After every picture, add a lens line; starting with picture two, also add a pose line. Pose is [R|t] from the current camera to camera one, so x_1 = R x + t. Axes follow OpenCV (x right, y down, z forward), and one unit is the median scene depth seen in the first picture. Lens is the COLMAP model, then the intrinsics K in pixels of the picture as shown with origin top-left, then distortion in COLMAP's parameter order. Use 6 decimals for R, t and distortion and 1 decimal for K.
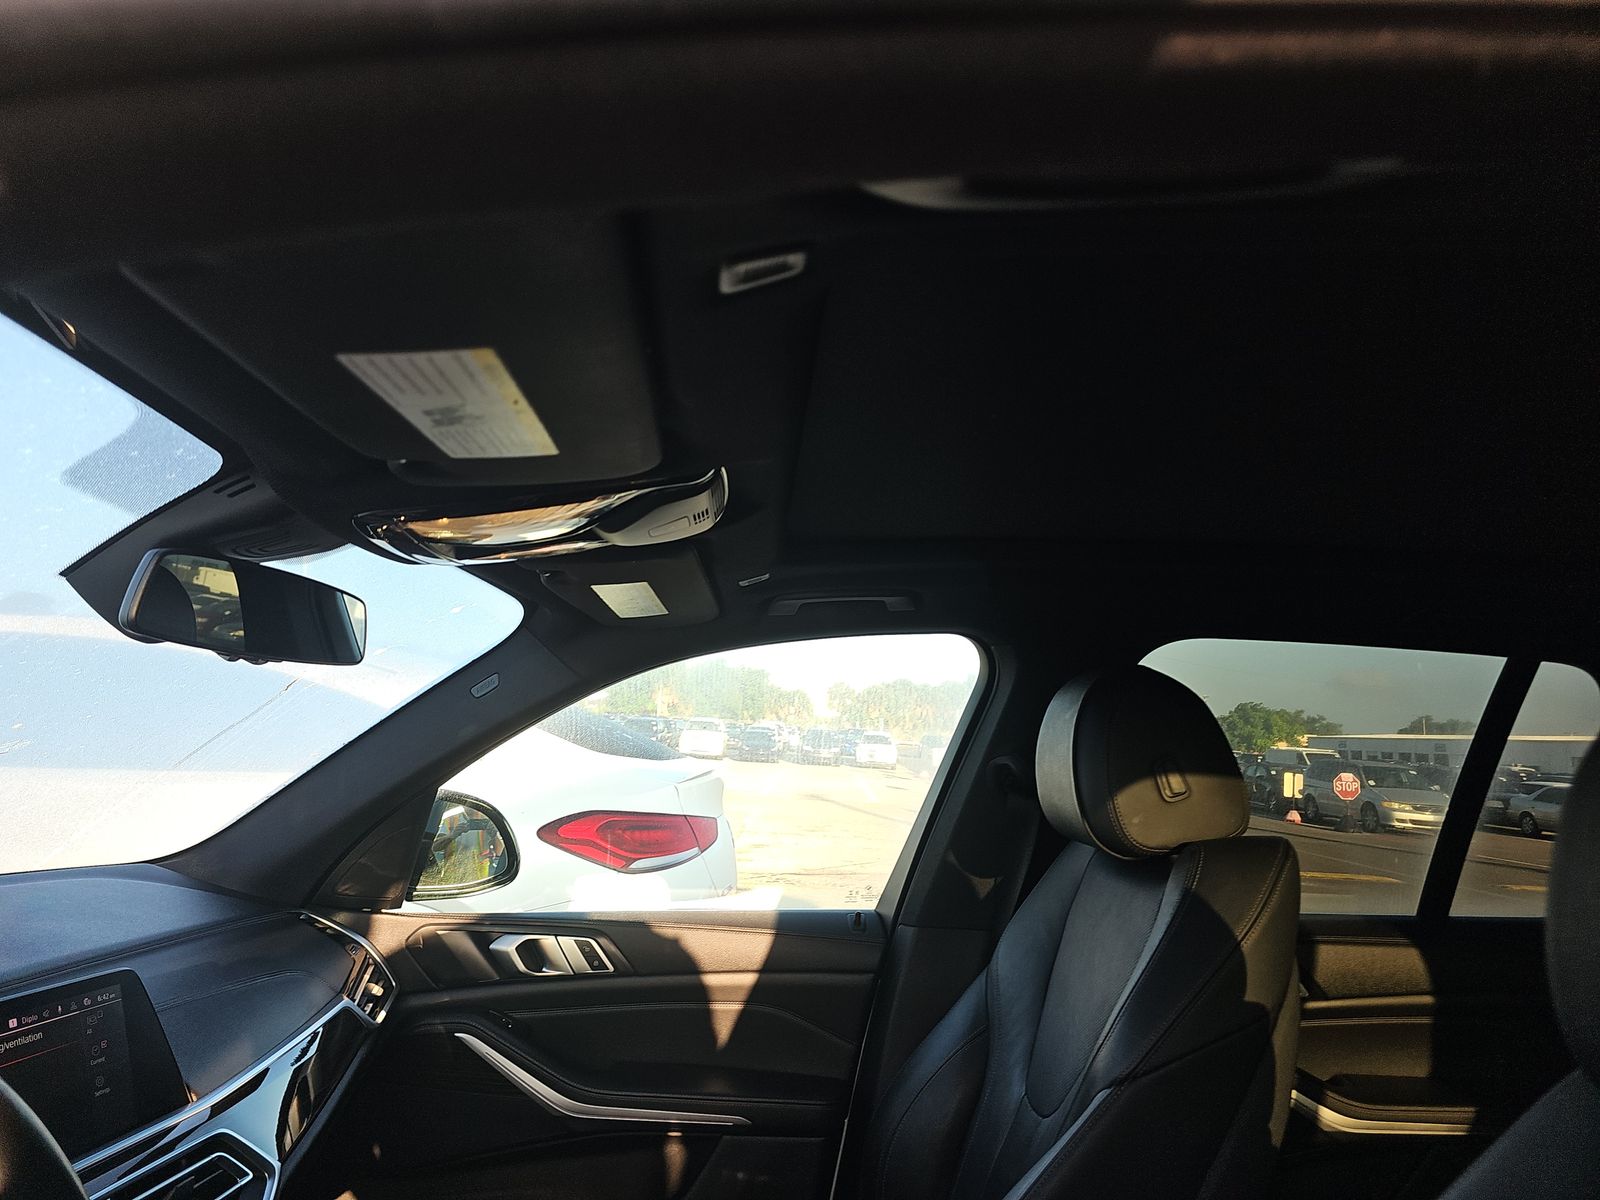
lens RADIAL K [[1078.5, 0, 801.1], [0, 1078.5, 584.2], [0, 0, 1]] dist [0.044829, -0.043827]
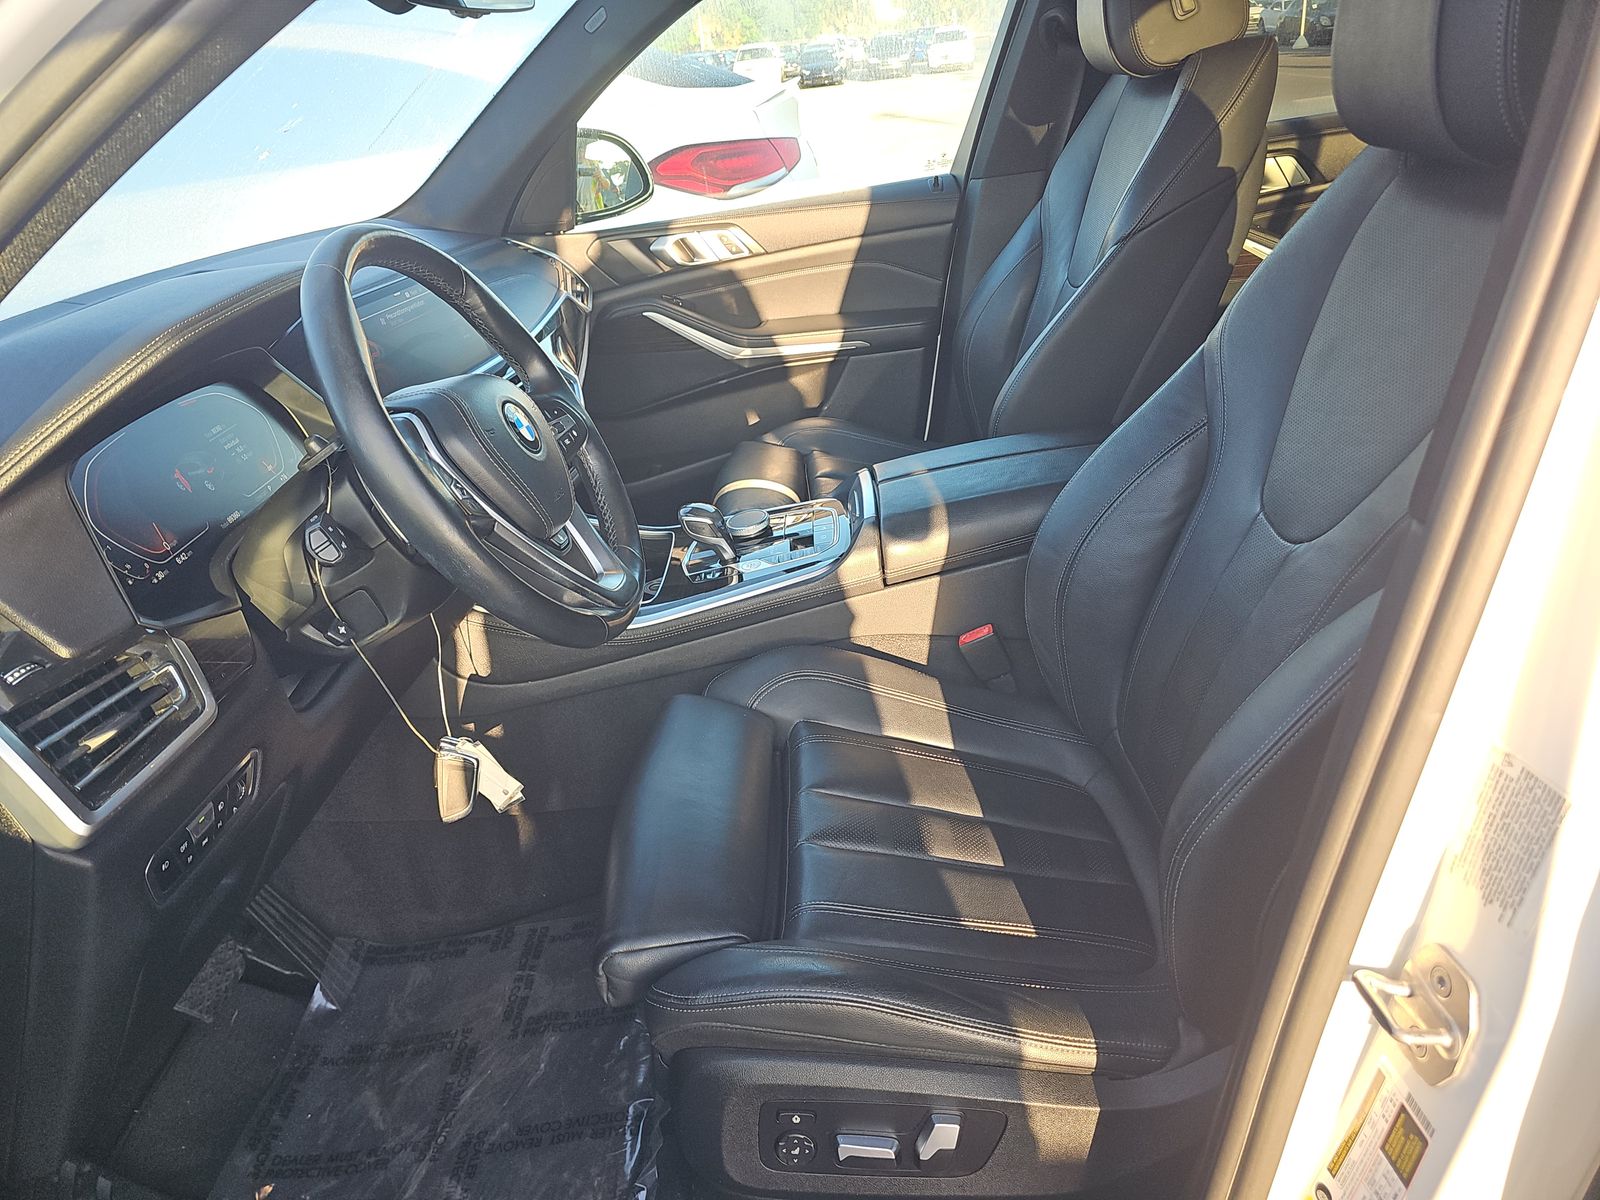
lens RADIAL K [[1072.3, 0, 792.1], [0, 1072.3, 597.9], [0, 0, 1]] dist [0.042072, -0.041864]
pose [[0.986542, -0.108838, -0.122023, -0.010938], [0.158972, 0.813050, 0.560069, -0.016924], [0.038254, -0.571929, 0.819410, -0.277793]]
